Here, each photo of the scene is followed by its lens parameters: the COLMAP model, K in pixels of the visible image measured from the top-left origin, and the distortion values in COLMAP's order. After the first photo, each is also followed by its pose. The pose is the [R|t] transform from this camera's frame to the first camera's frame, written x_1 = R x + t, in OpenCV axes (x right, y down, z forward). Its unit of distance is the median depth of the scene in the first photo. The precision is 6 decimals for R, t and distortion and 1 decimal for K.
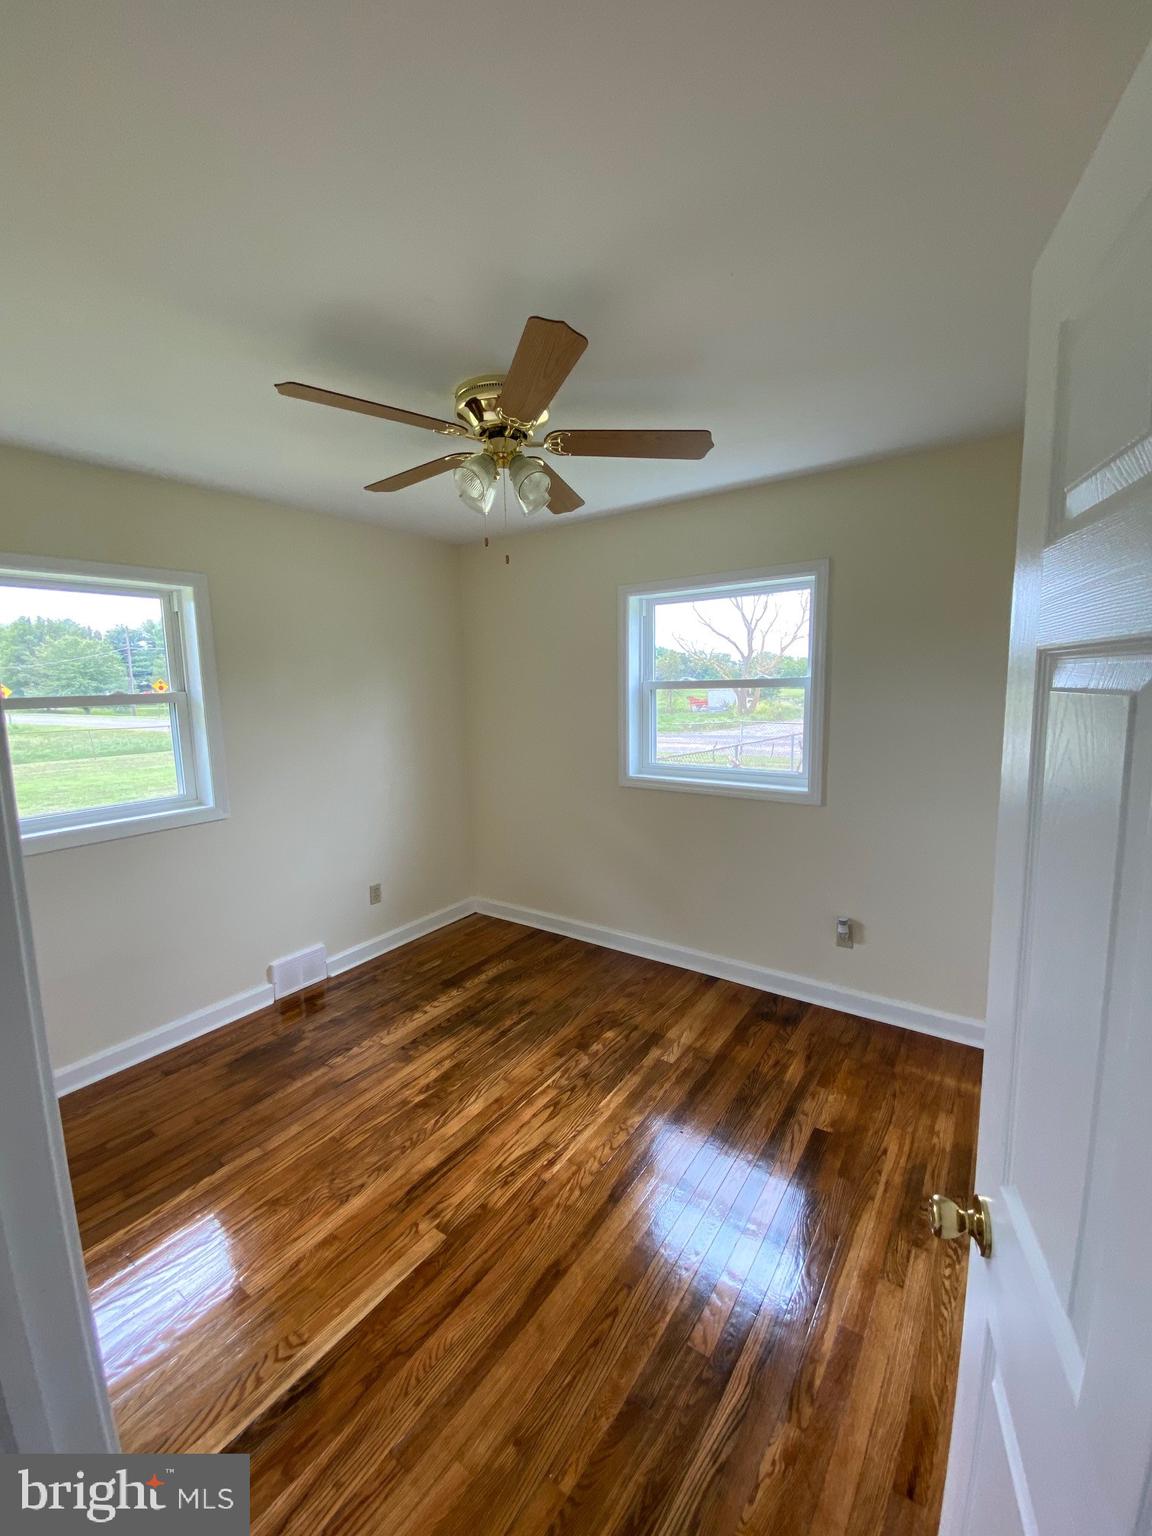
lens RADIAL K [[632.3, 0, 573.3], [0, 632.3, 762.7], [0, 0, 1]] dist [0.030376, -0.024364]
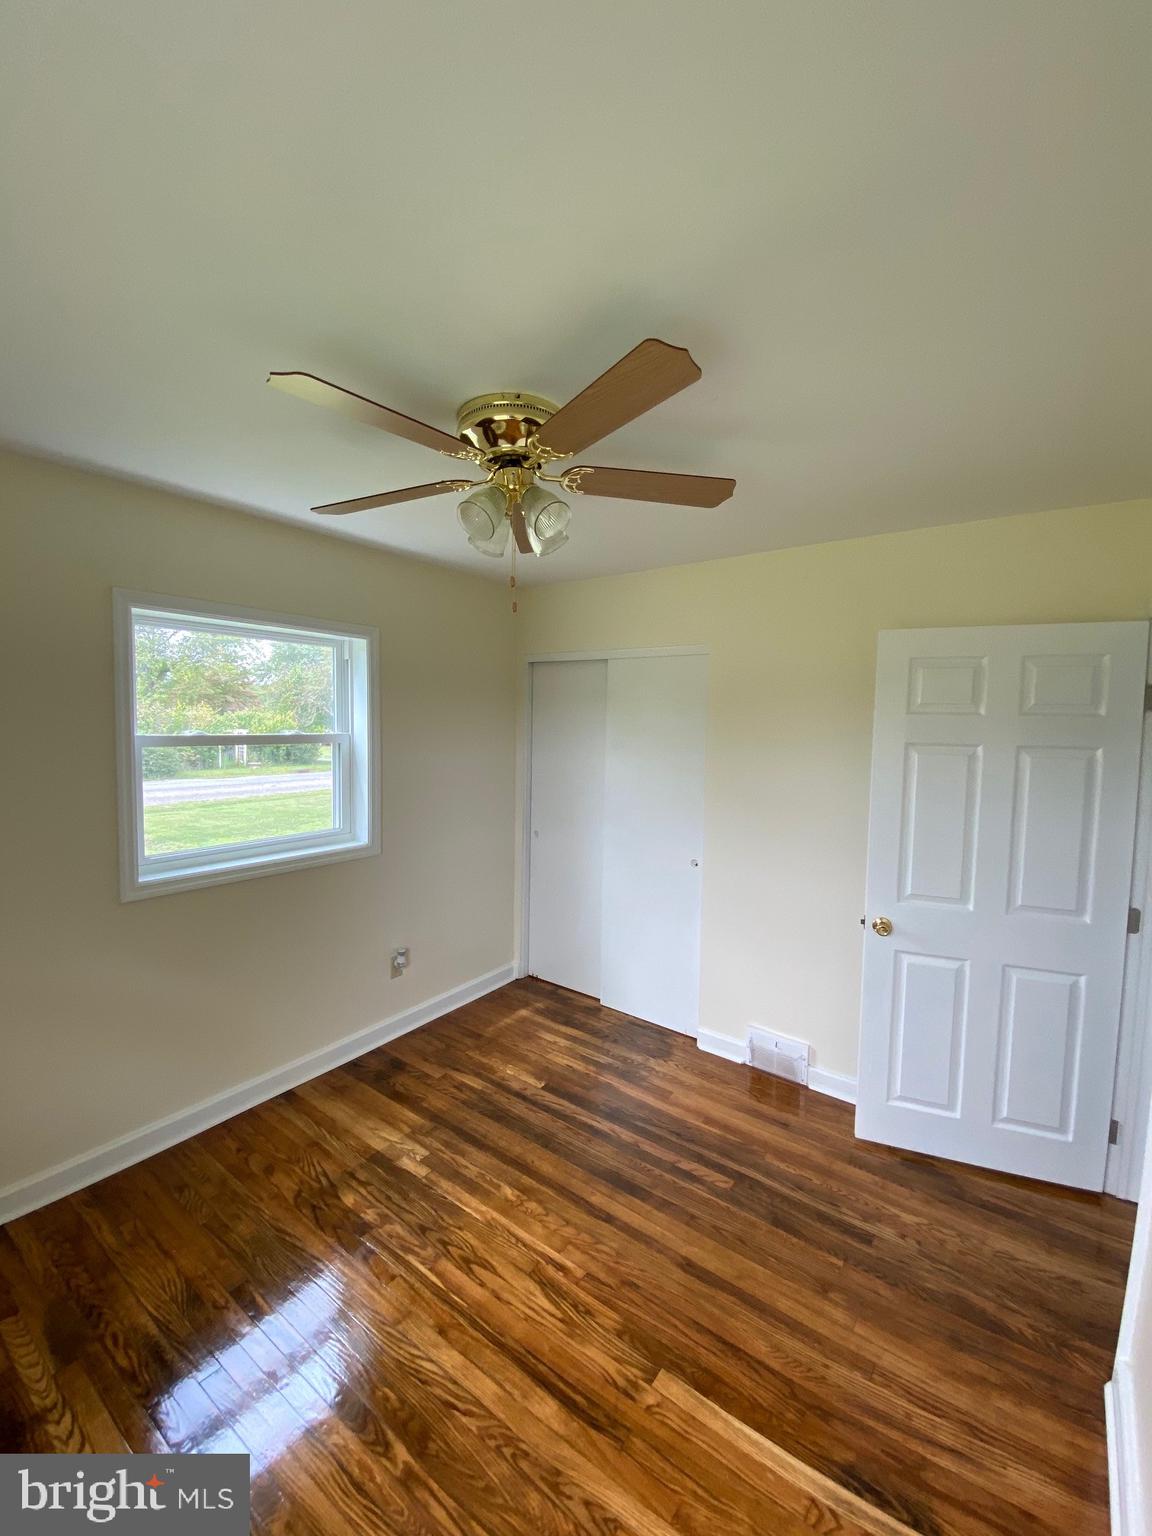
lens RADIAL K [[632.3, 0, 573.3], [0, 632.3, 762.7], [0, 0, 1]] dist [0.030376, -0.024364]
pose [[0.021058, -0.046468, 0.998698, -0.935514], [0.112094, 0.992731, 0.043827, -0.136940], [-0.993474, 0.111025, 0.026114, 0.892434]]
